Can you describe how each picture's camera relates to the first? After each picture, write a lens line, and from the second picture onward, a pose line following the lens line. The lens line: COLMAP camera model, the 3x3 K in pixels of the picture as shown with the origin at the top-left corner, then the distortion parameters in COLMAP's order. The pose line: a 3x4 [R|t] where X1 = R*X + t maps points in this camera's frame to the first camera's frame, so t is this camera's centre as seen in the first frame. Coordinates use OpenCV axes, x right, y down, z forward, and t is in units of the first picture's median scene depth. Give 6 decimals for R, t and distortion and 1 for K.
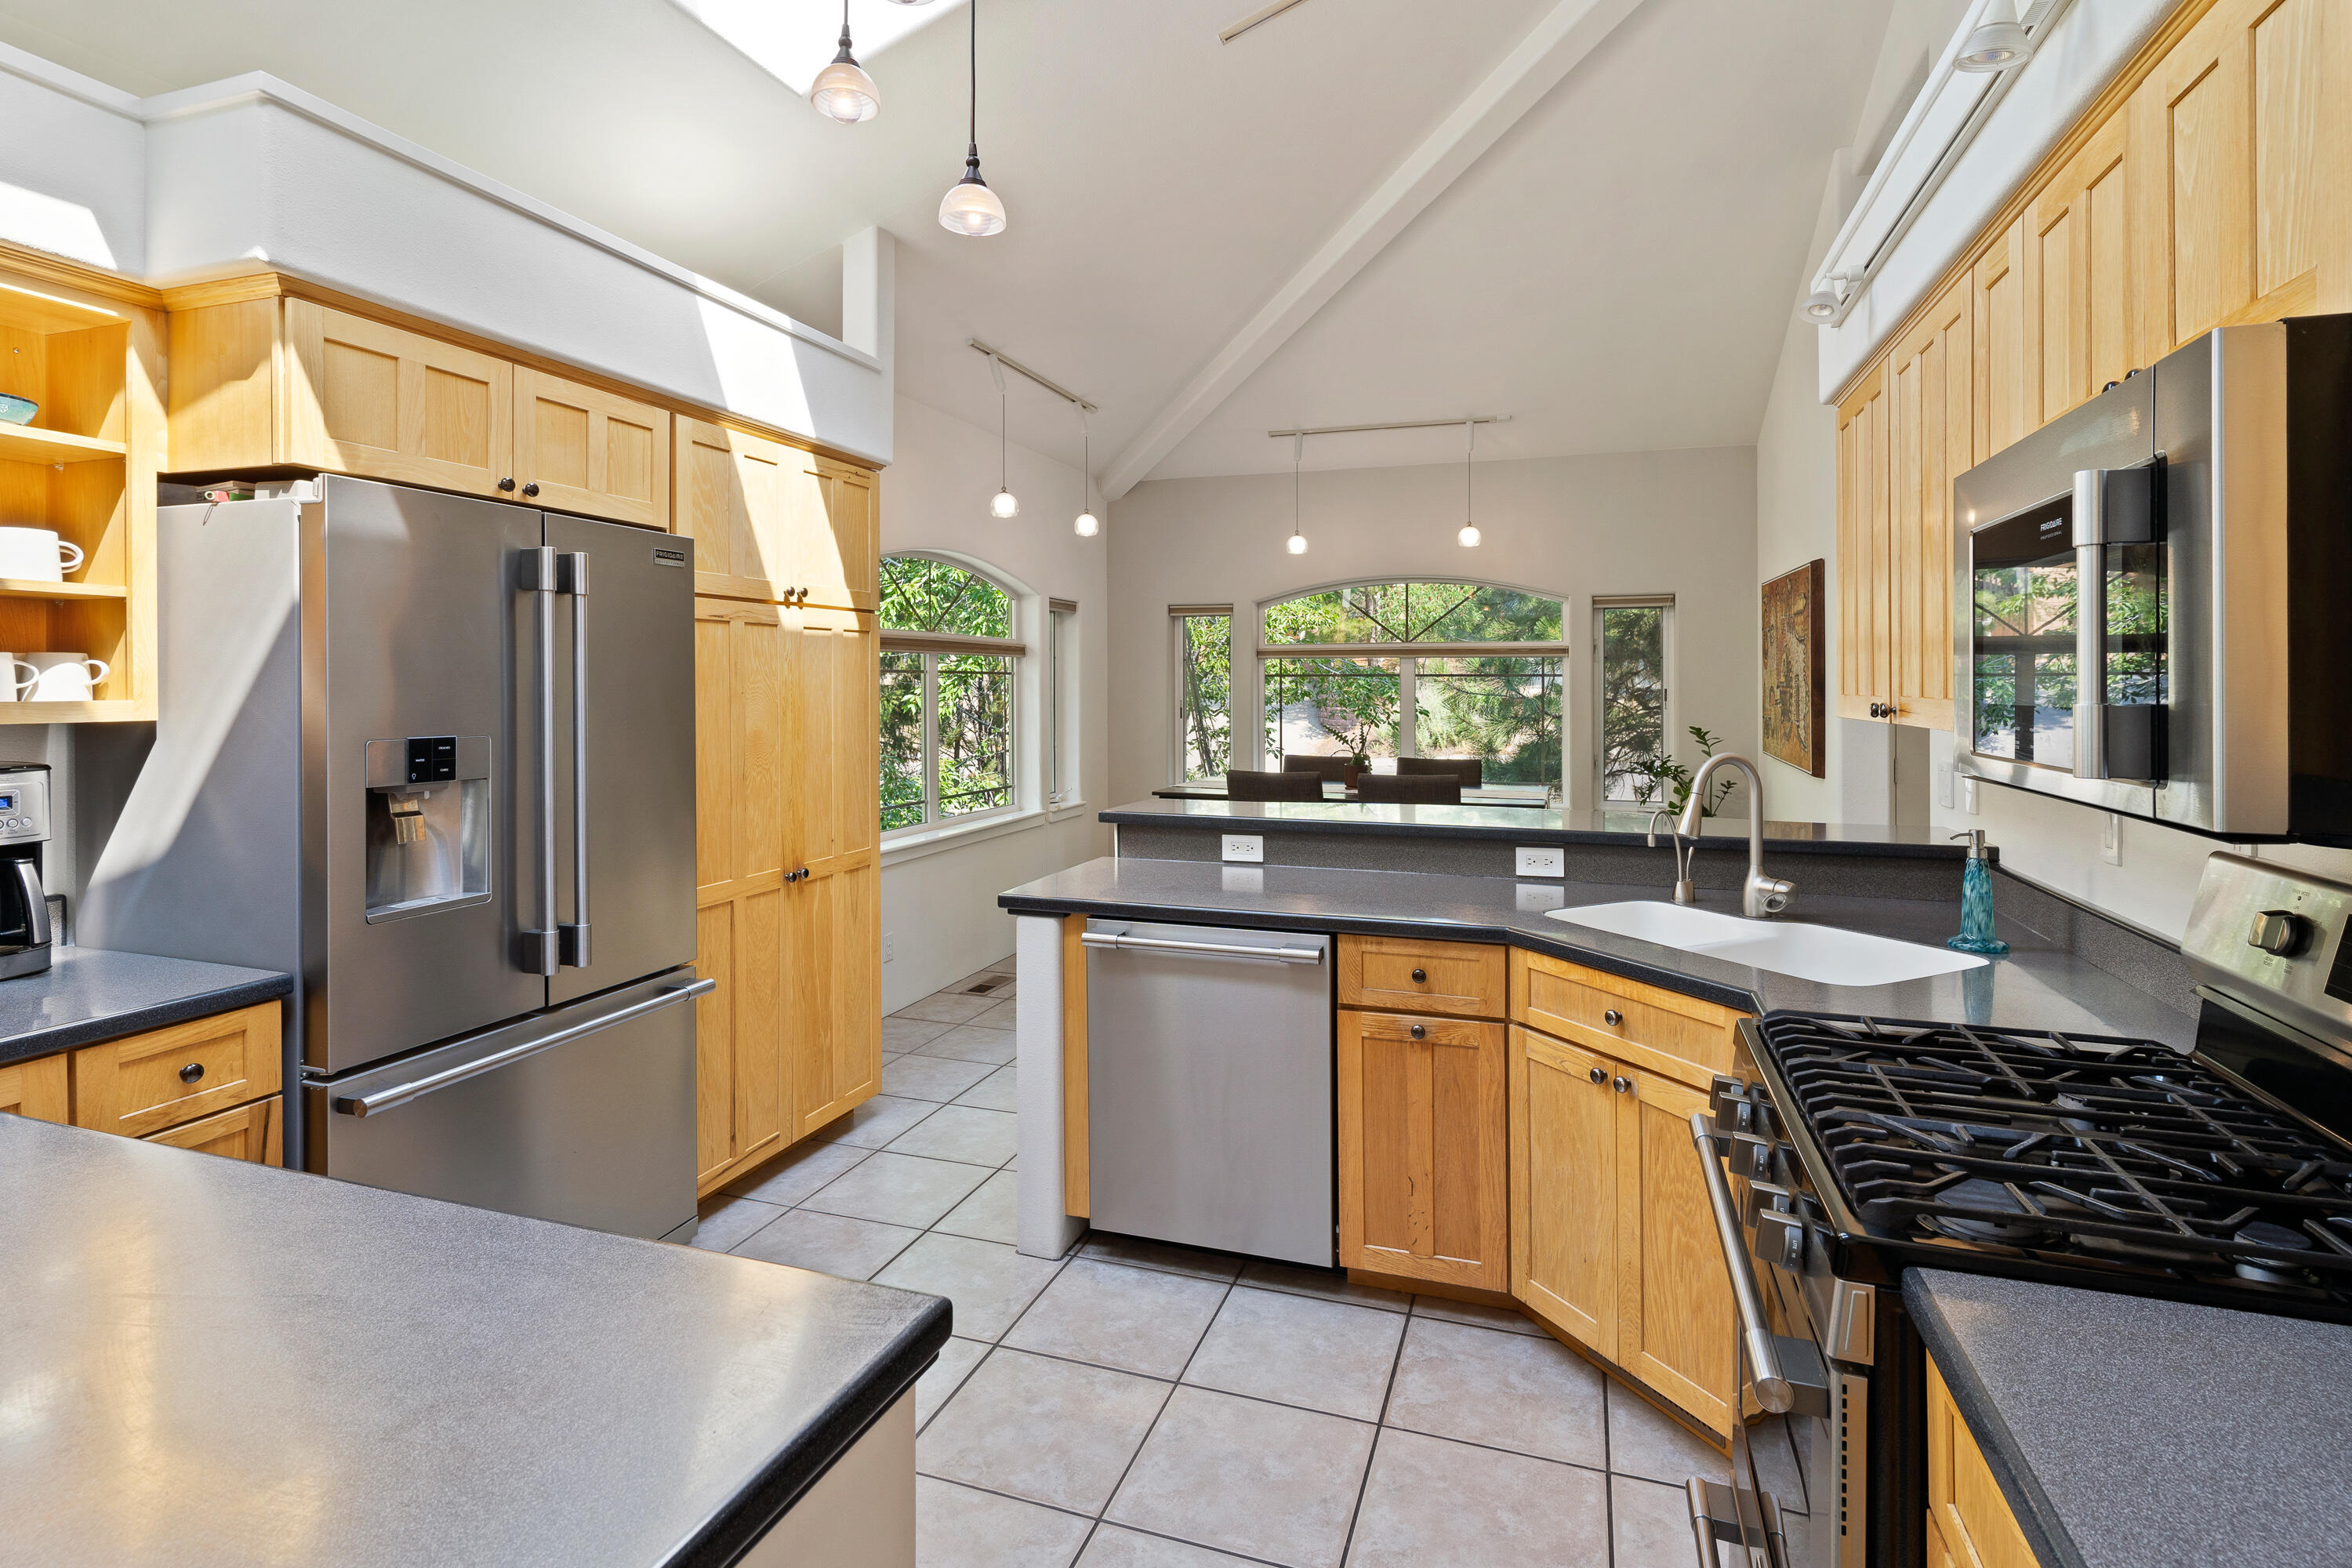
lens RADIAL K [[1170.6, 0, 1180.8], [0, 1170.6, 694.1], [0, 0, 1]] dist [0.001604, 0.000514]
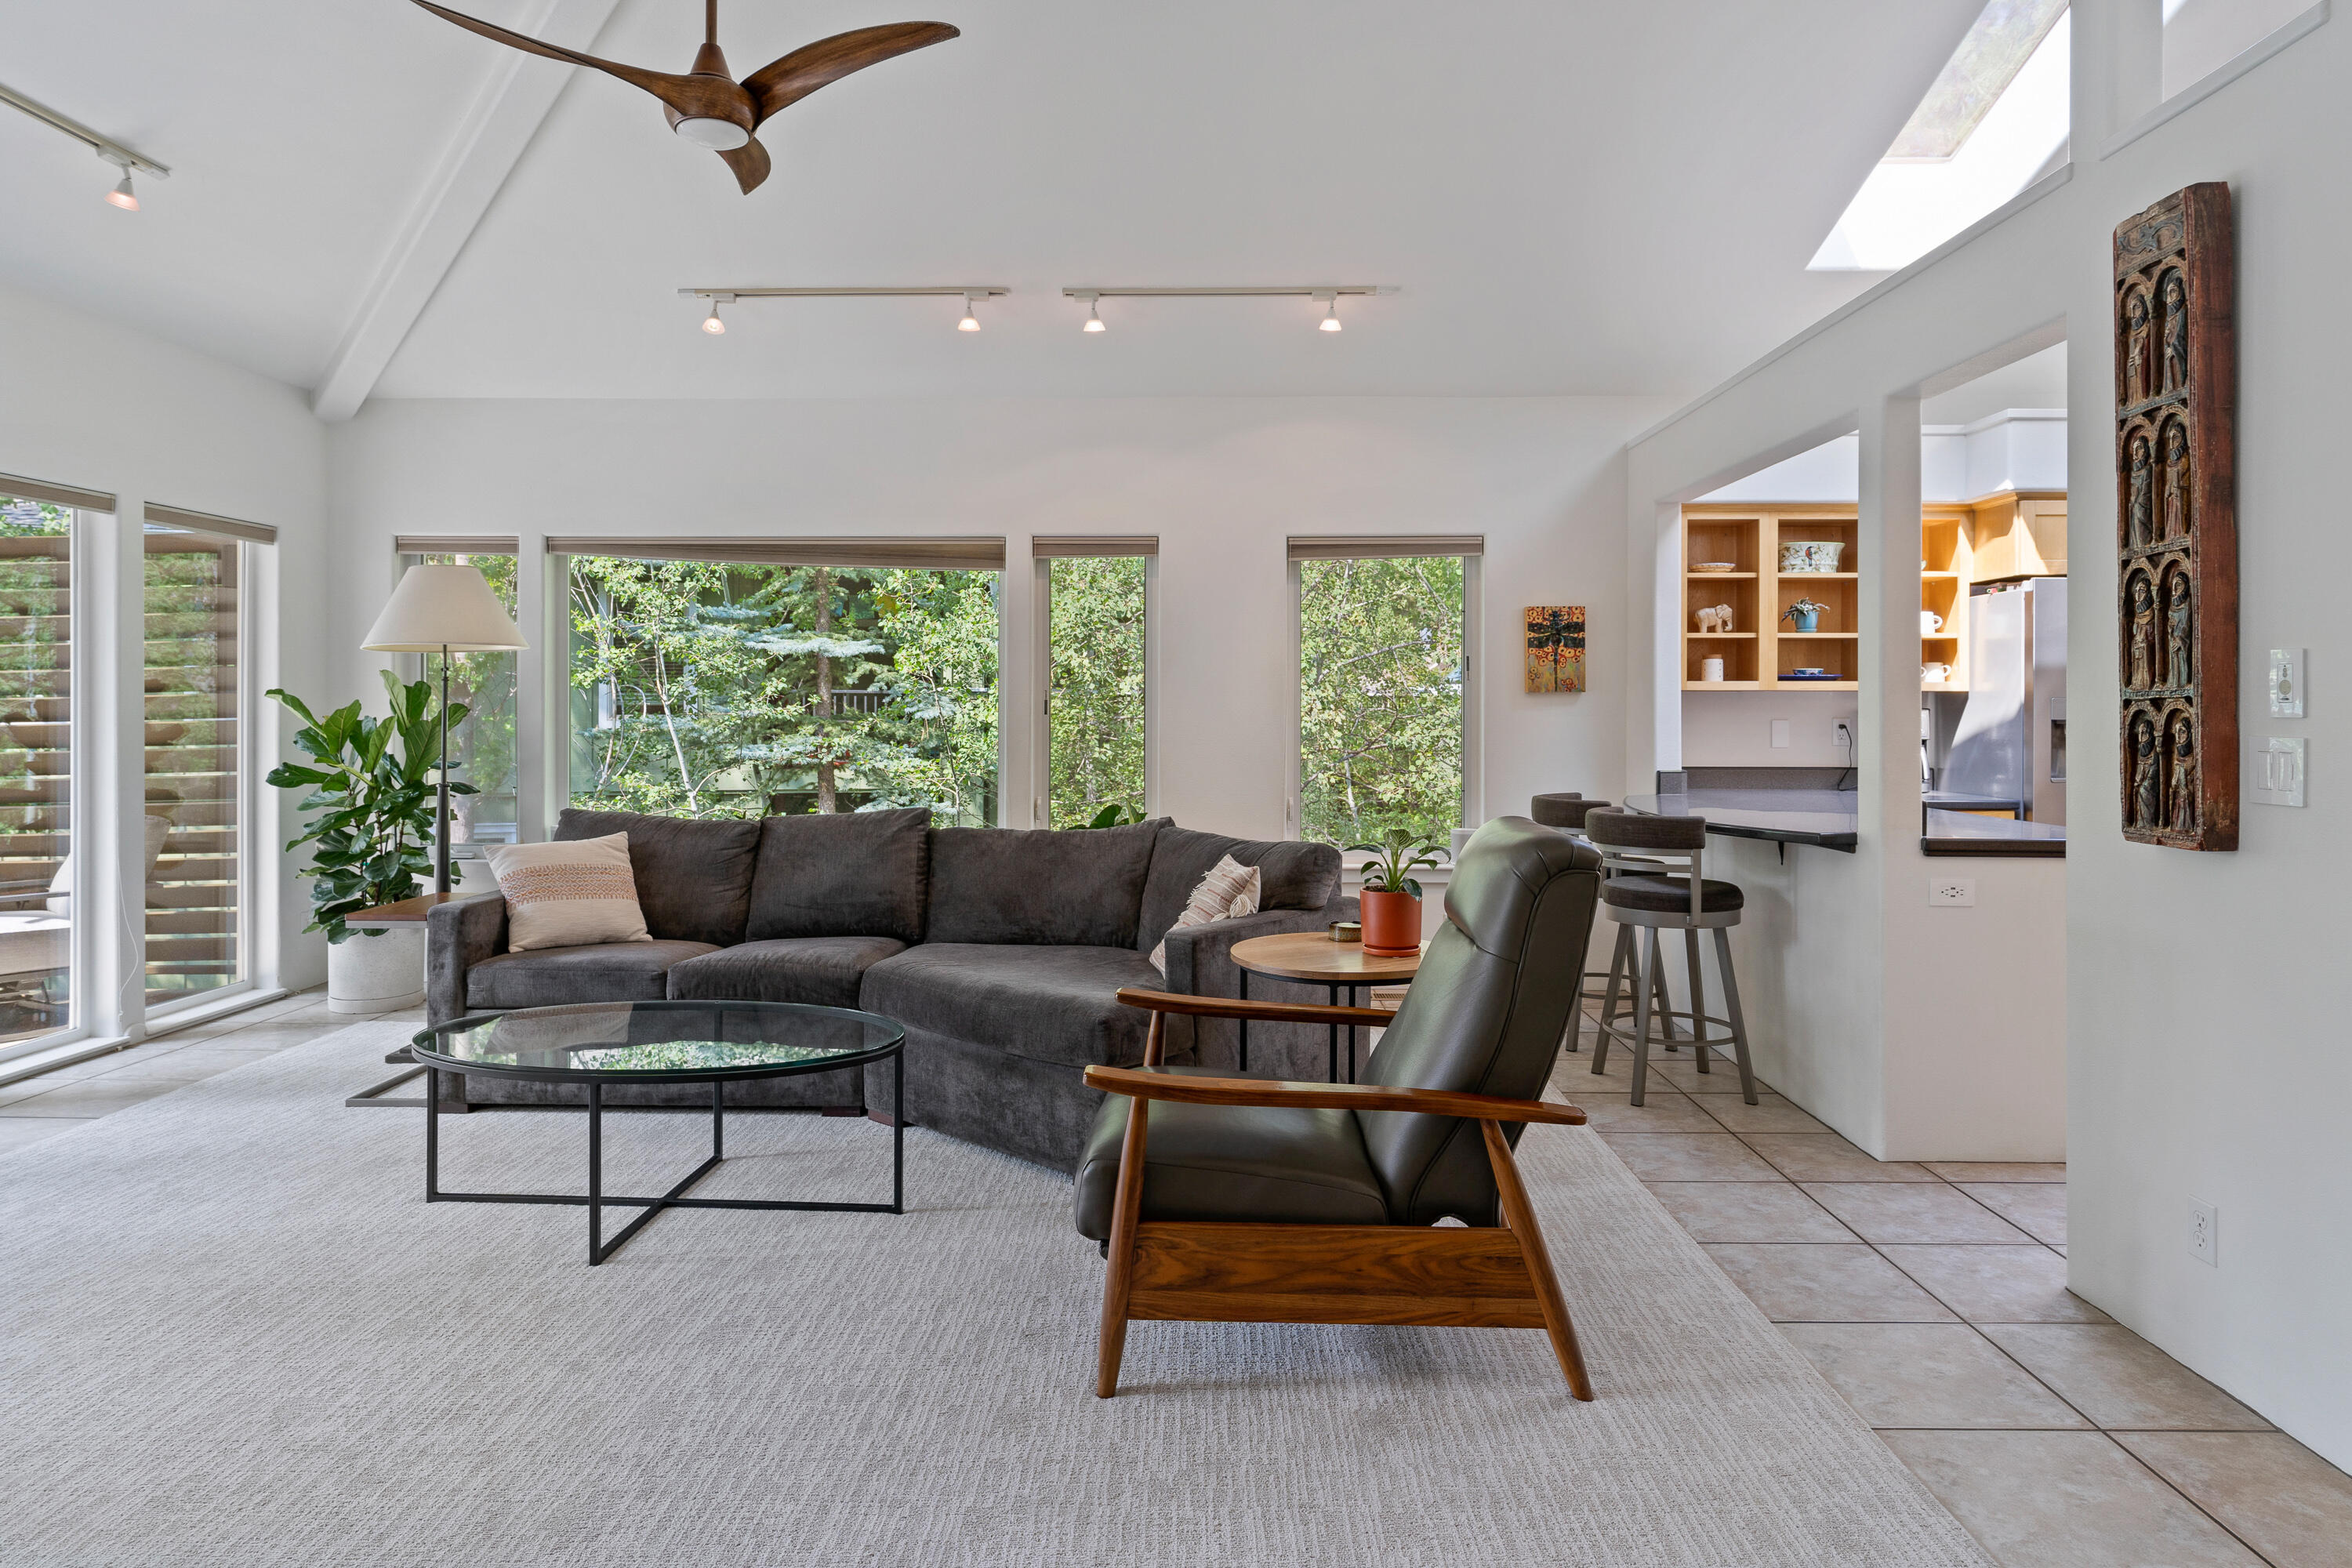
lens RADIAL K [[1344.1, 0, 1167.4], [0, 1344.1, 715.7], [0, 0, 1]] dist [-0.001415, -0.000385]
pose [[0.302240, 0.000913, -0.953231, 0.810841], [-0.010408, 0.999943, -0.002343, 0.065778], [0.953175, 0.010630, 0.302232, -0.901581]]
